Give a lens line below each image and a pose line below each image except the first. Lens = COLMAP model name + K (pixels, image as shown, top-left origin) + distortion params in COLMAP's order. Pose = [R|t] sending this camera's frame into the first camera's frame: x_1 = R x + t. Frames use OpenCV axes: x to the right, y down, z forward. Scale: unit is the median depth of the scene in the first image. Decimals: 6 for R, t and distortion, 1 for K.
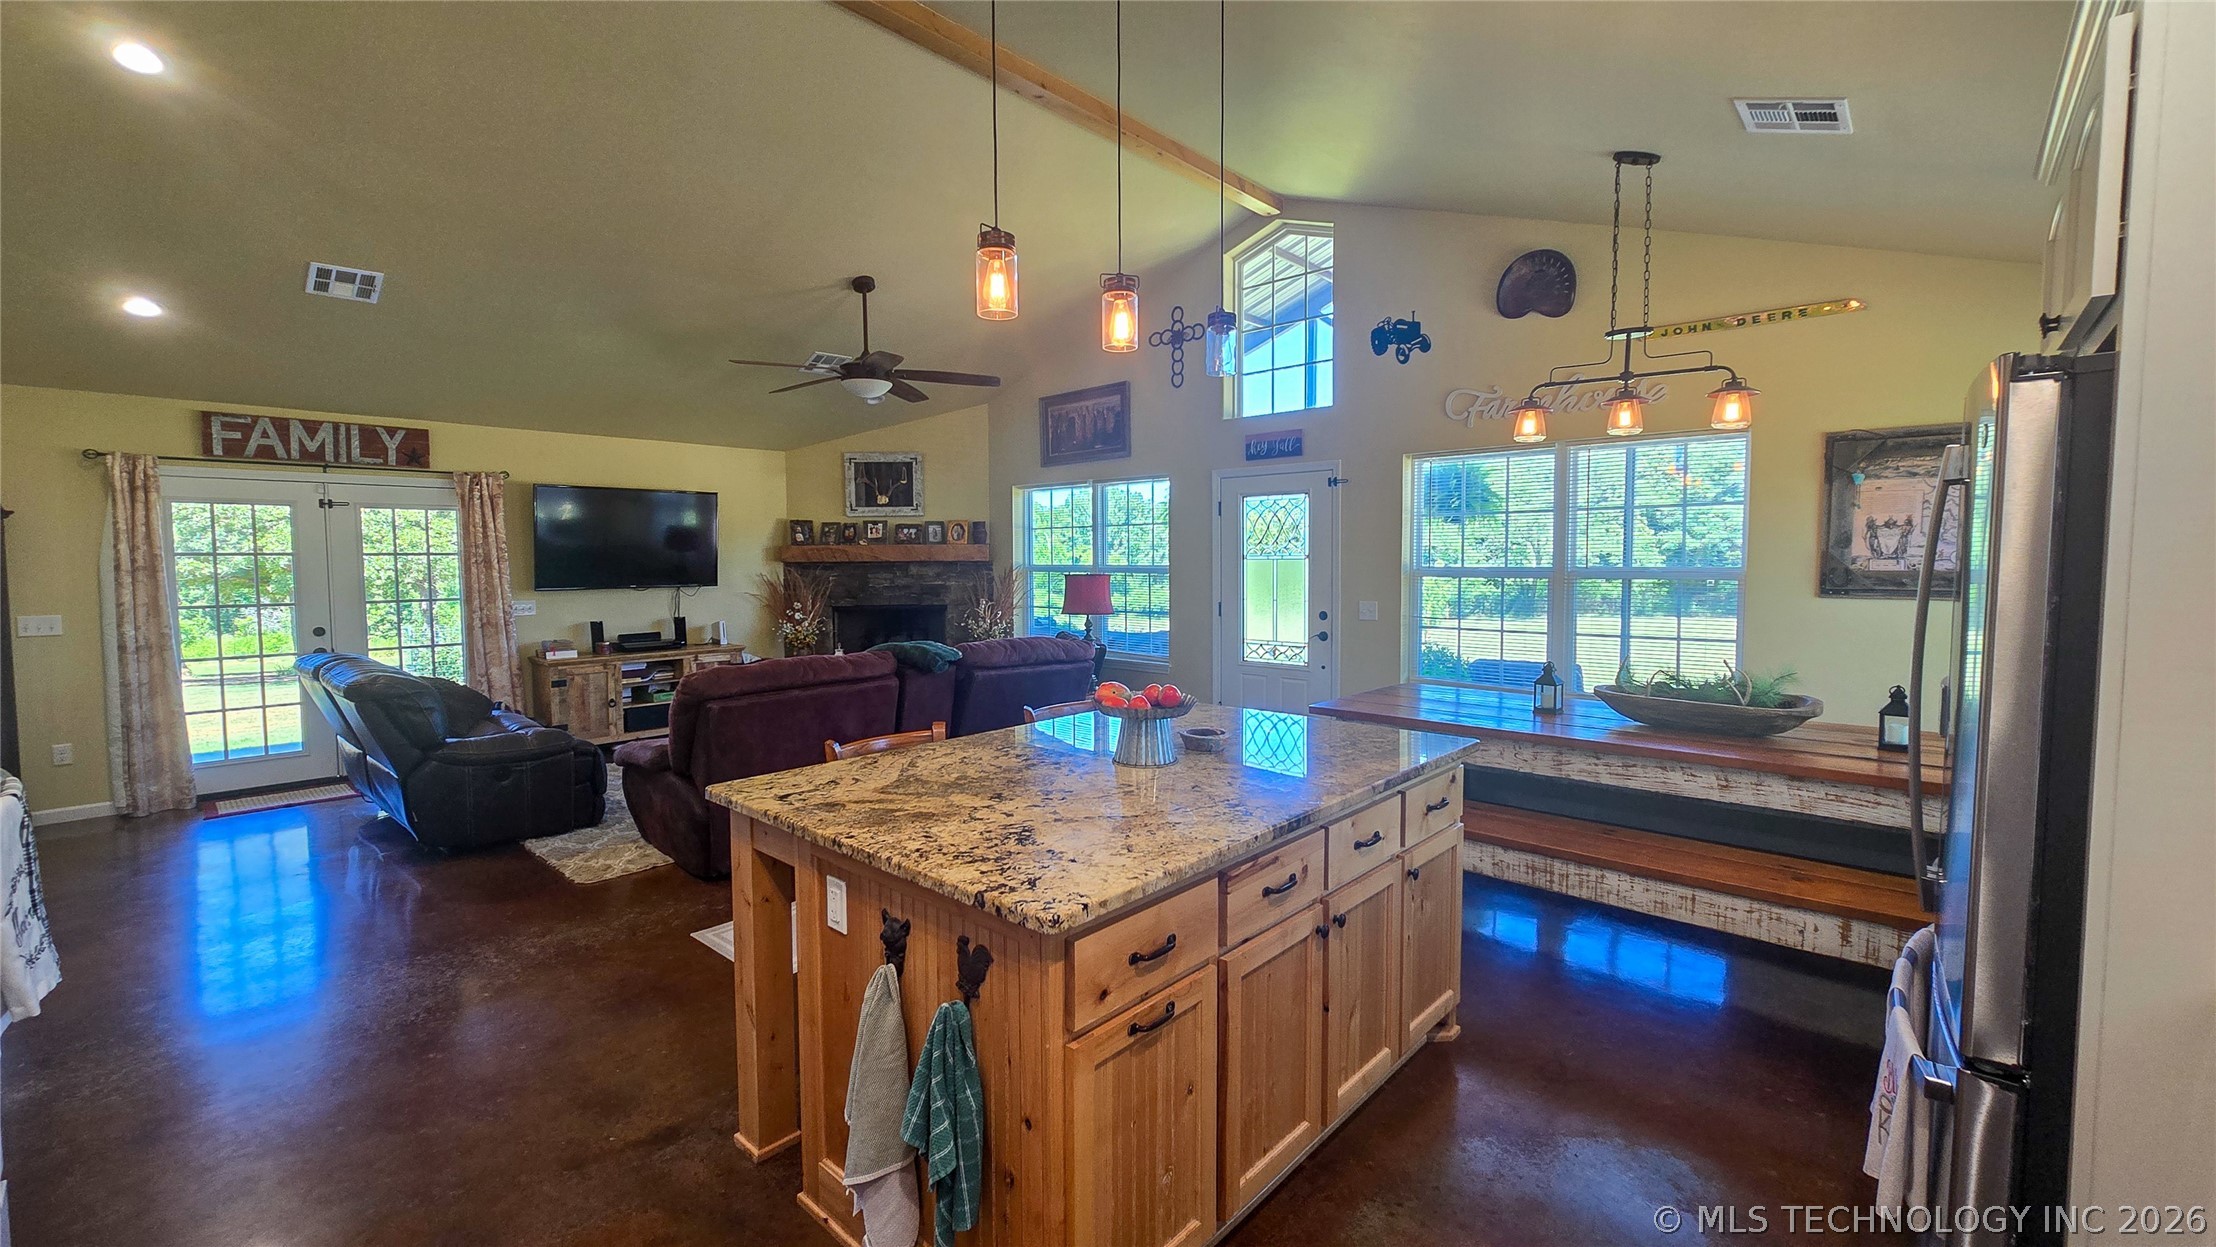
lens RADIAL K [[904.2, 0, 1101.3], [0, 904.2, 608.7], [0, 0, 1]] dist [-0.002650, 0.001493]
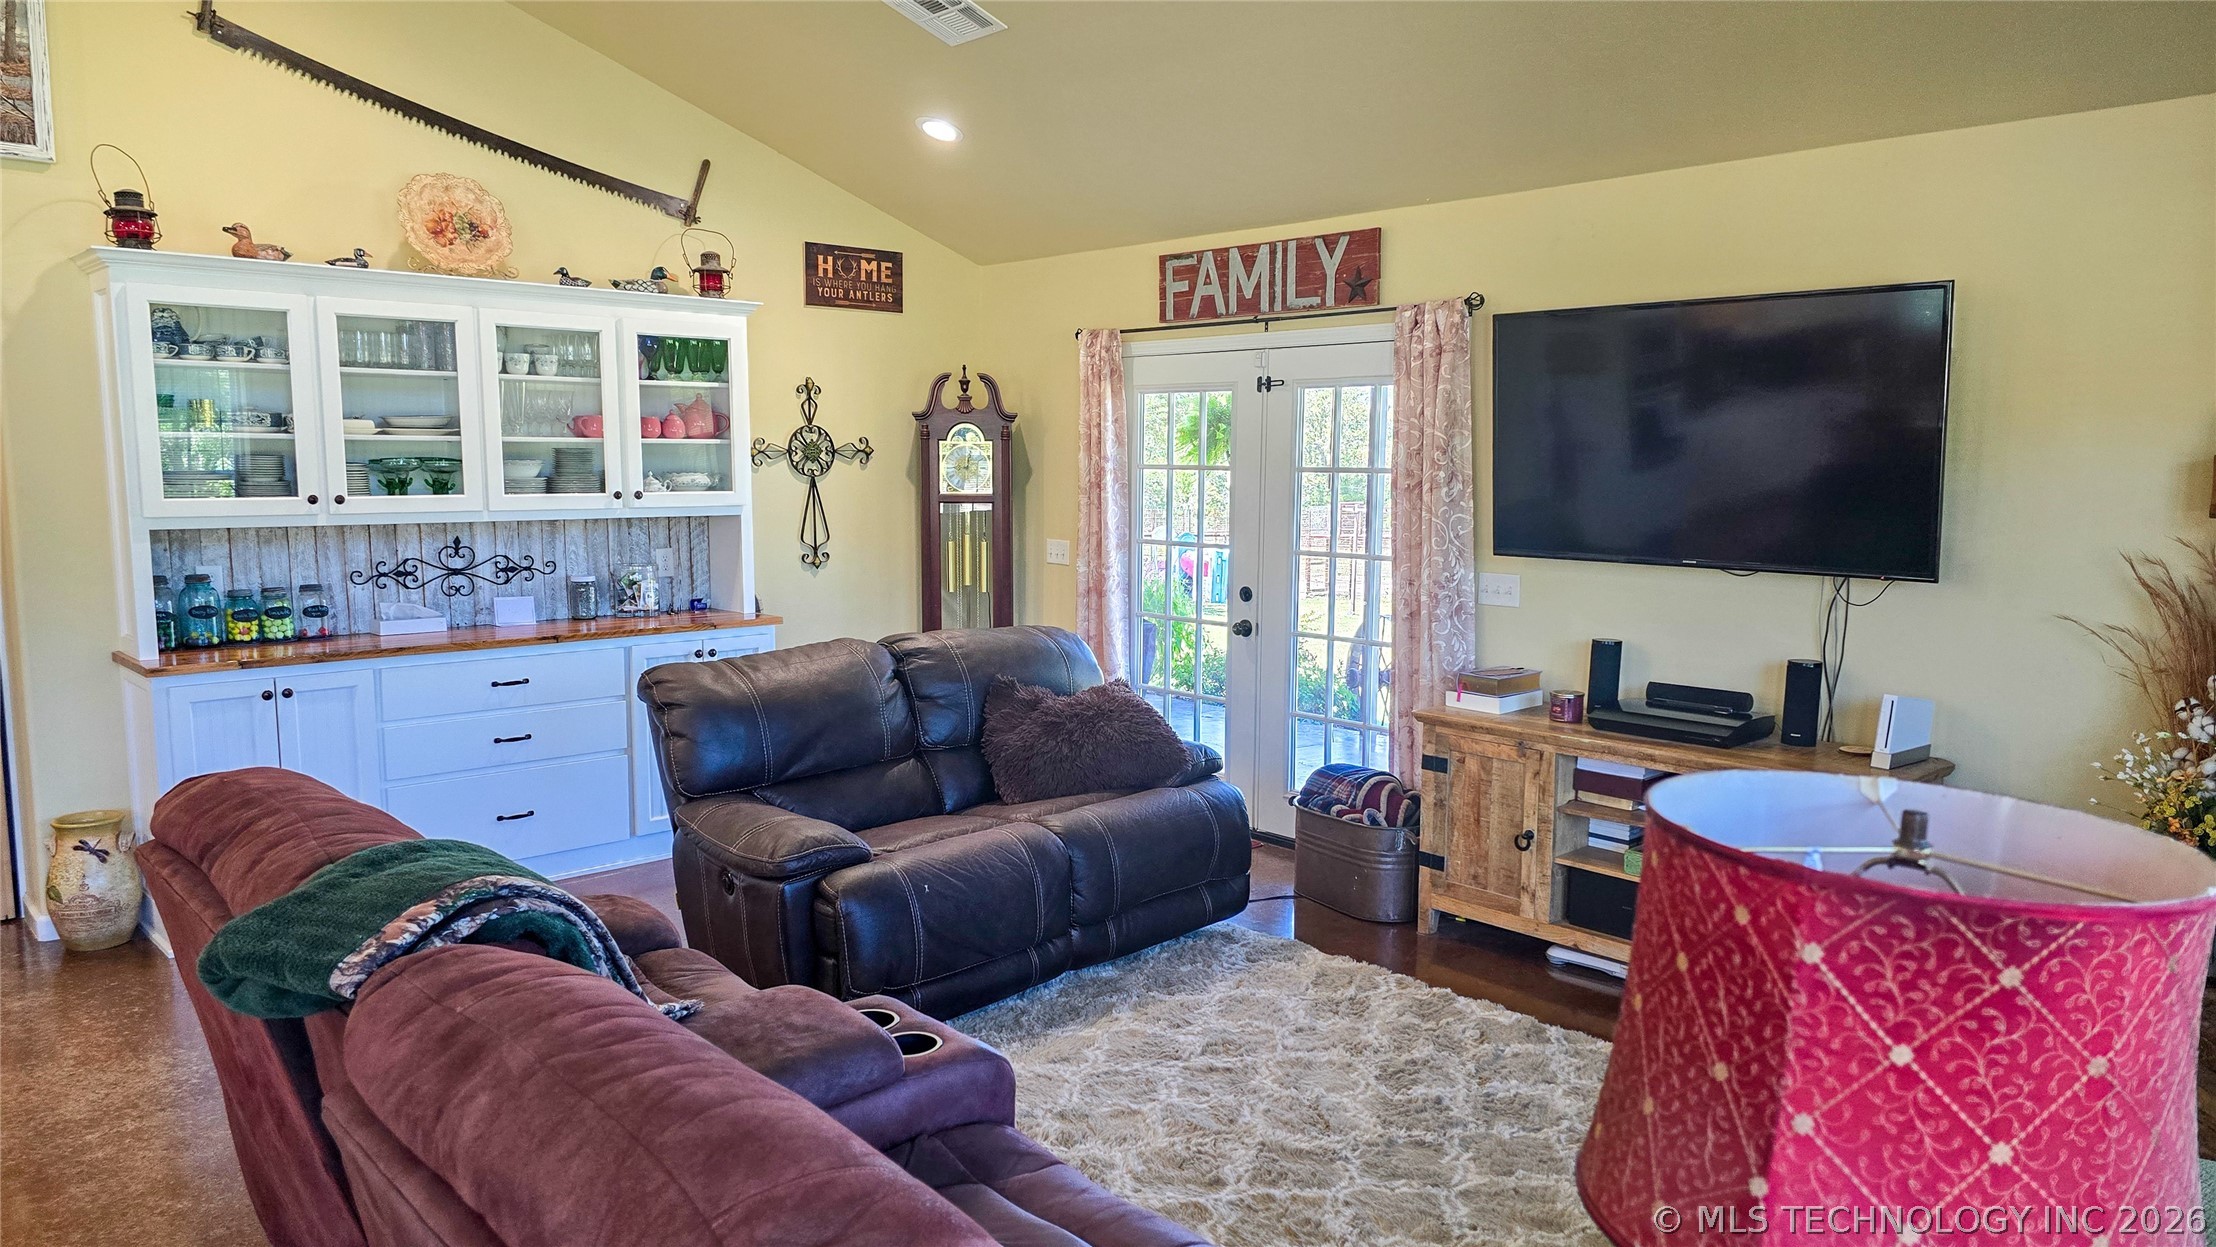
lens RADIAL K [[1472.8, 0, 1116.8], [0, 1472.8, 638.5], [0, 0, 1]] dist [0.061156, -0.052804]
pose [[-0.067888, 0.130686, -0.989097, 0.142424], [-0.064043, 0.988768, 0.135038, -0.075044], [0.995635, 0.072512, -0.058756, 0.973375]]
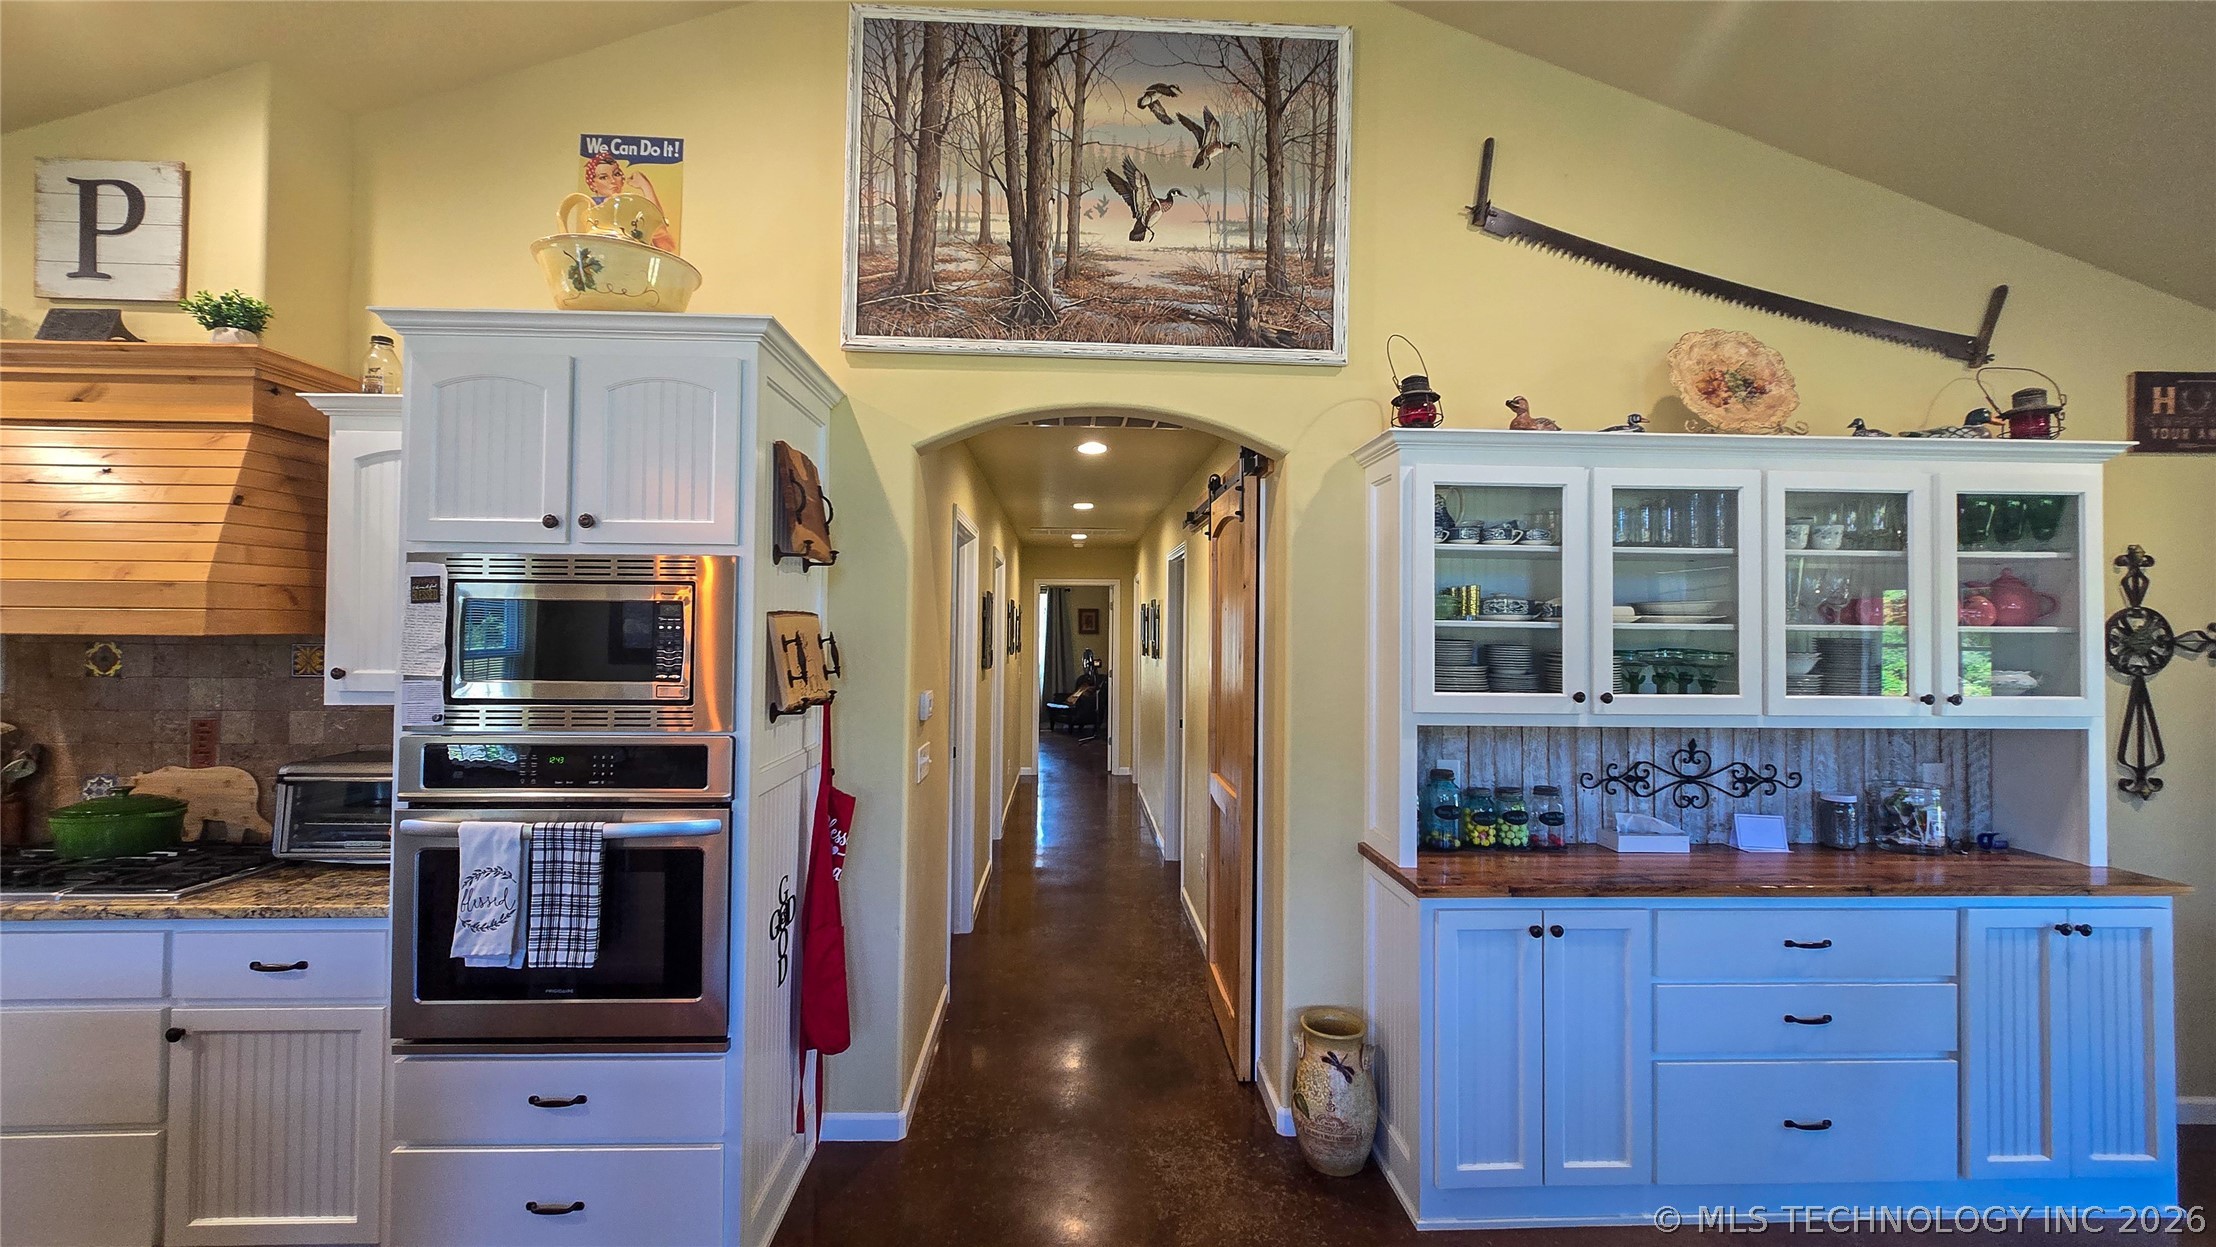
lens RADIAL K [[904.2, 0, 1102.0], [0, 904.2, 608.9], [0, 0, 1]] dist [-0.002650, 0.001493]
pose [[-0.708224, -0.015102, -0.705826, -0.185899], [-0.046944, 0.998566, 0.025738, -0.053791], [0.704425, 0.051363, -0.707918, 0.620284]]
